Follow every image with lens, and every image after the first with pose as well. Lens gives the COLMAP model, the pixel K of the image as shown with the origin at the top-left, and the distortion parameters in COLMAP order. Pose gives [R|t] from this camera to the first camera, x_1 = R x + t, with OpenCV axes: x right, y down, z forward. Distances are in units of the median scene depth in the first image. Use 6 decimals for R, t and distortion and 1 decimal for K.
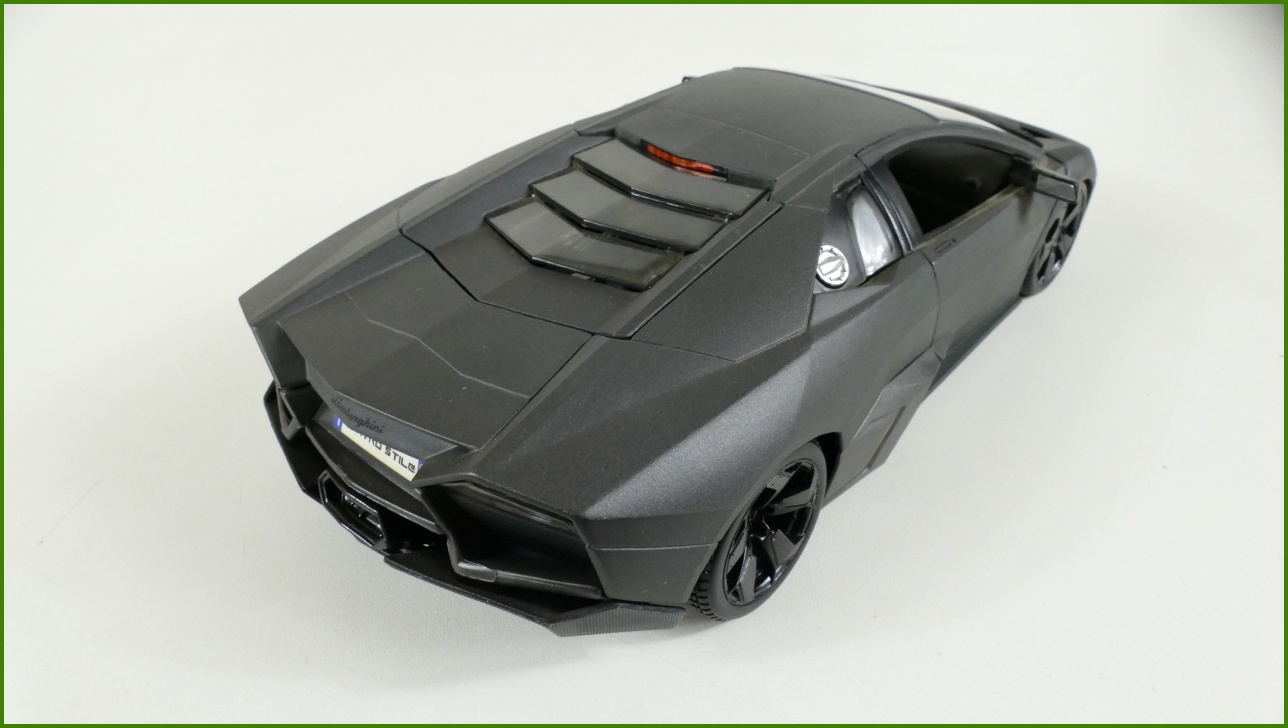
lens RADIAL K [[966.8, 0, 639.5], [0, 966.8, 368.5], [0, 0, 1]] dist [-0.041455, -0.001309]
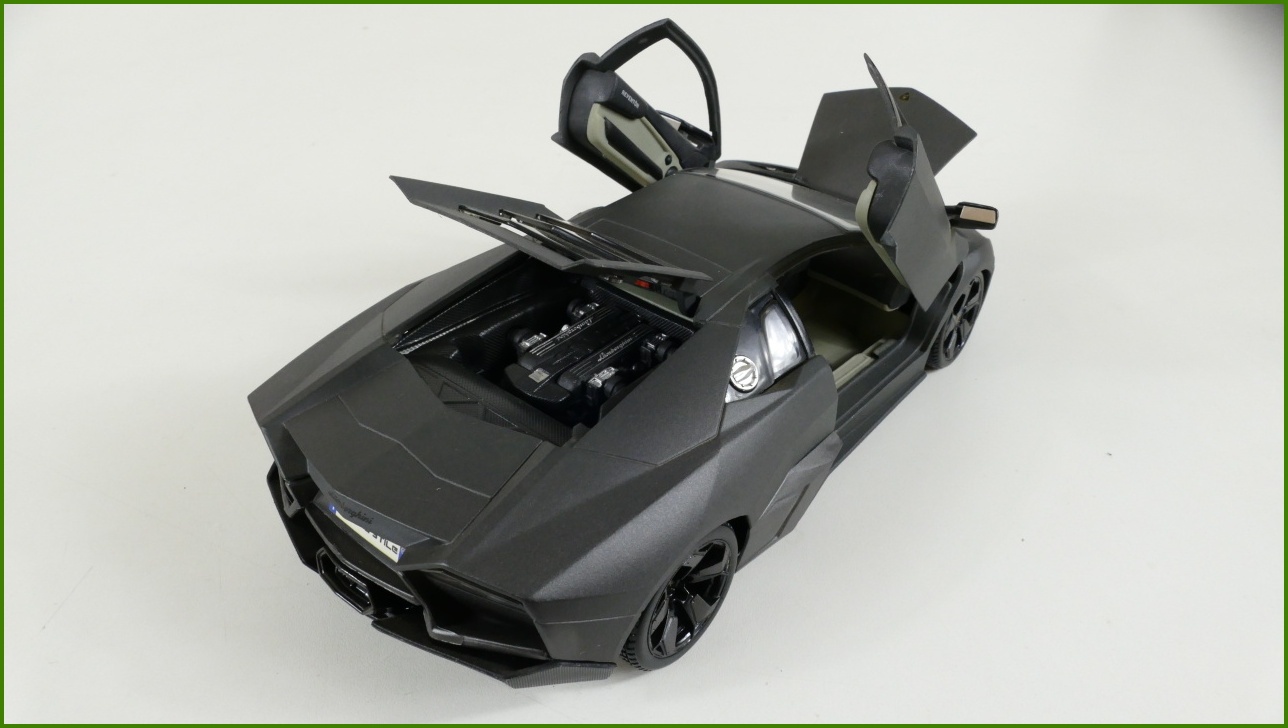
lens RADIAL K [[966.8, 0, 647.9], [0, 966.8, 359.4], [0, 0, 1]] dist [-0.041455, -0.001309]
pose [[0.999397, 0.005091, 0.034360, 0.040489], [-0.004638, 0.999902, -0.013227, -0.117560], [-0.034424, 0.013060, 0.999322, -0.226897]]
